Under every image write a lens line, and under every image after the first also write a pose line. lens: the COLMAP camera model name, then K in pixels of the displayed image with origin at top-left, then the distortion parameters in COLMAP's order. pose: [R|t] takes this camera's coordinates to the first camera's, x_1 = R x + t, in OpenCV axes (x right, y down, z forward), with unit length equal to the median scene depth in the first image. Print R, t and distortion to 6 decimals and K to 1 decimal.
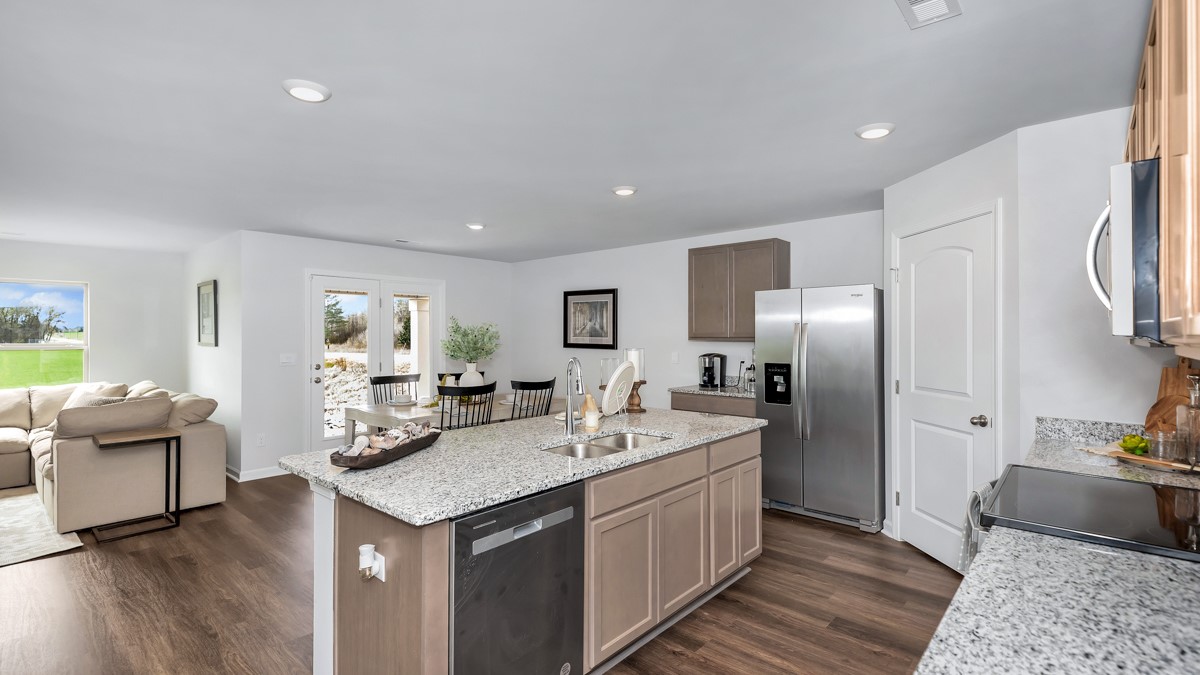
lens RADIAL K [[544.7, 0, 595.7], [0, 544.7, 332.5], [0, 0, 1]] dist [0.000275, -0.000112]
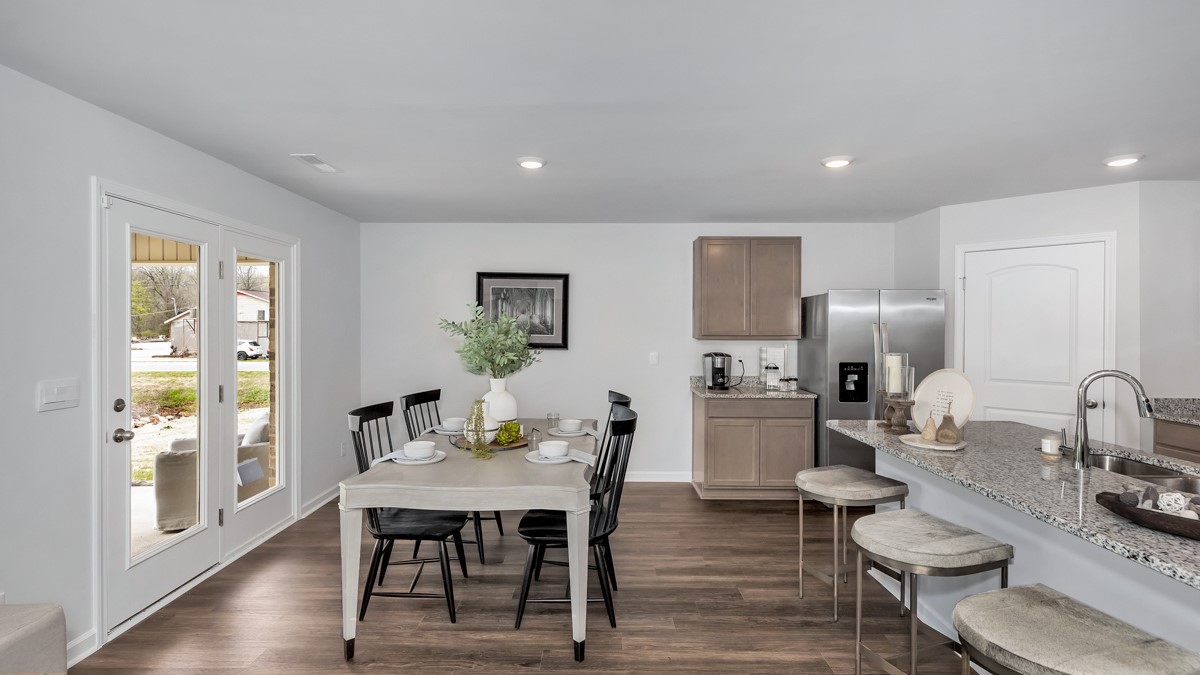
lens RADIAL K [[544.7, 0, 595.7], [0, 544.7, 332.5], [0, 0, 1]] dist [0.000275, -0.000112]
pose [[0.758448, -0.000789, 0.651733, -0.475672], [-0.007874, 0.999915, 0.010374, -0.003204], [-0.651686, -0.013000, 0.758377, 0.388855]]
